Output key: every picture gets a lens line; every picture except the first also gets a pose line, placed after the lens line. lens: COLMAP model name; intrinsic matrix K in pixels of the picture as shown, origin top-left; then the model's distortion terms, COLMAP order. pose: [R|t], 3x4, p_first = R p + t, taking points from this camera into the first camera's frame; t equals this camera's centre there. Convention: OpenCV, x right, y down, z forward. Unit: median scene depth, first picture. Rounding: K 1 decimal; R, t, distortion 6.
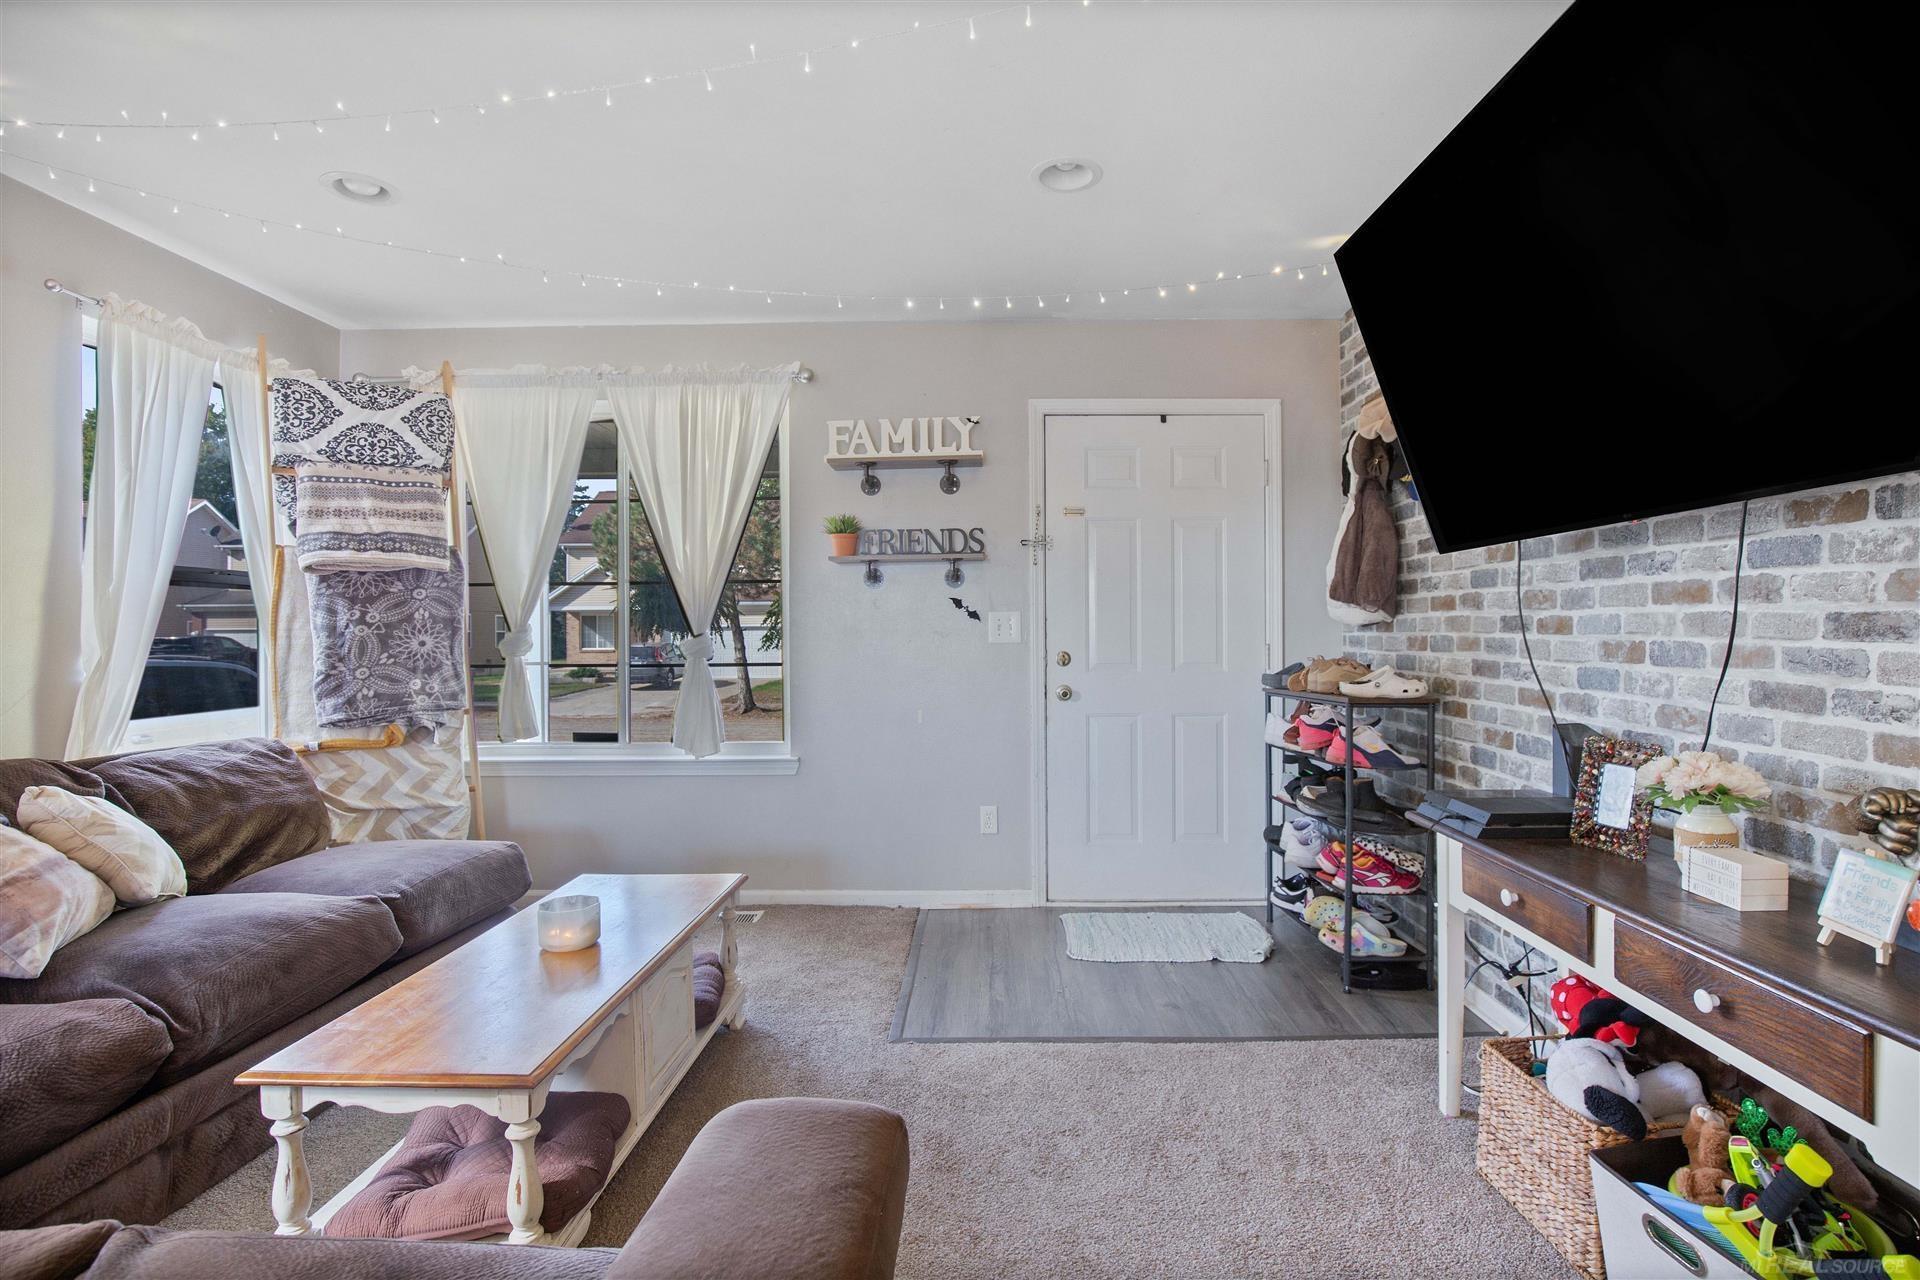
lens RADIAL K [[892.4, 0, 957.2], [0, 892.4, 630.6], [0, 0, 1]] dist [0.003053, -0.001201]
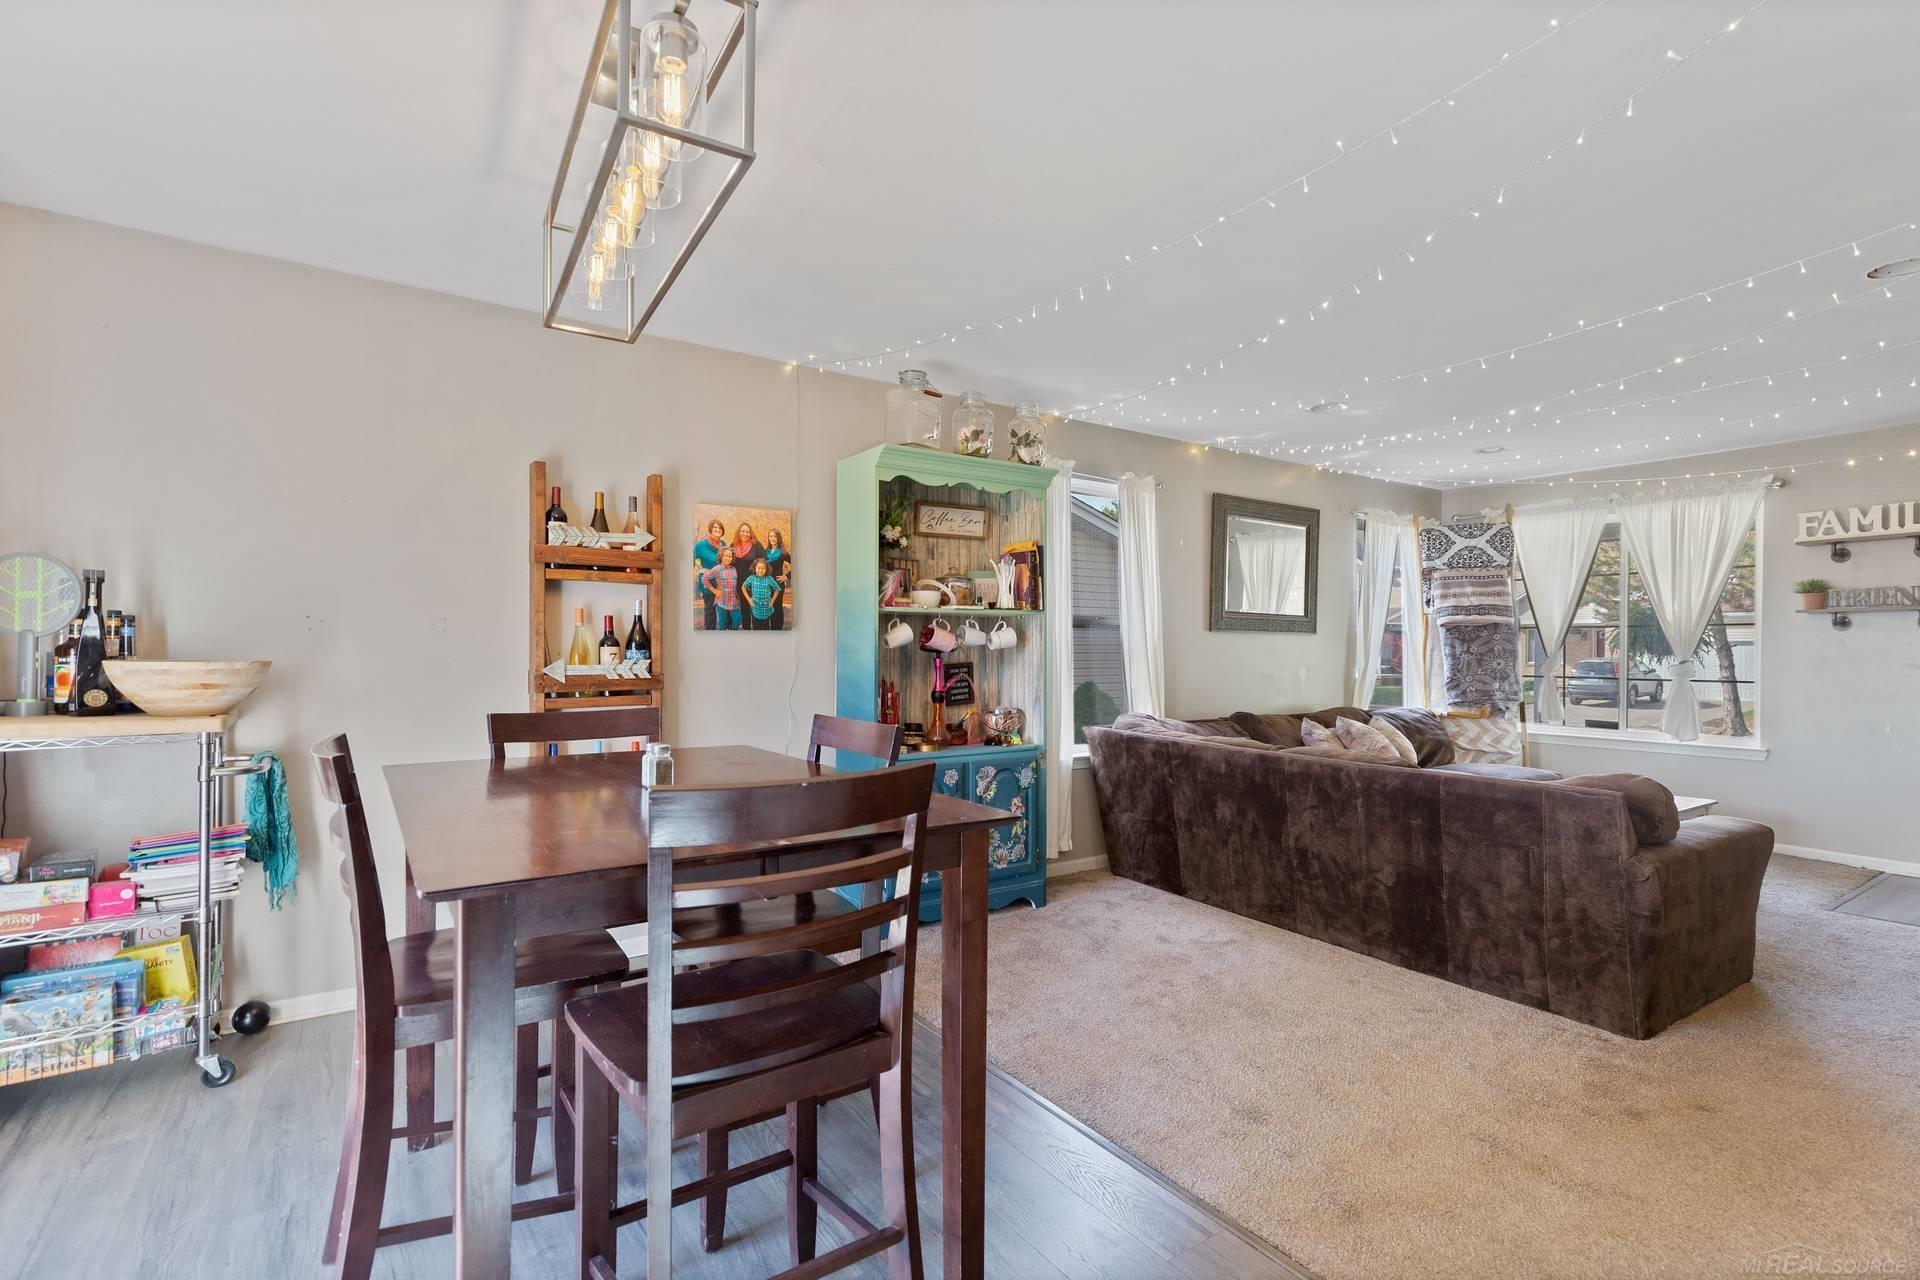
lens RADIAL K [[892.4, 0, 965.0], [0, 892.4, 651.6], [0, 0, 1]] dist [0.003053, -0.001201]
pose [[0.584039, 0.014102, -0.811603, 0.249020], [-0.003301, 0.999882, 0.014998, -0.034102], [0.811719, -0.006081, 0.584017, -0.950354]]
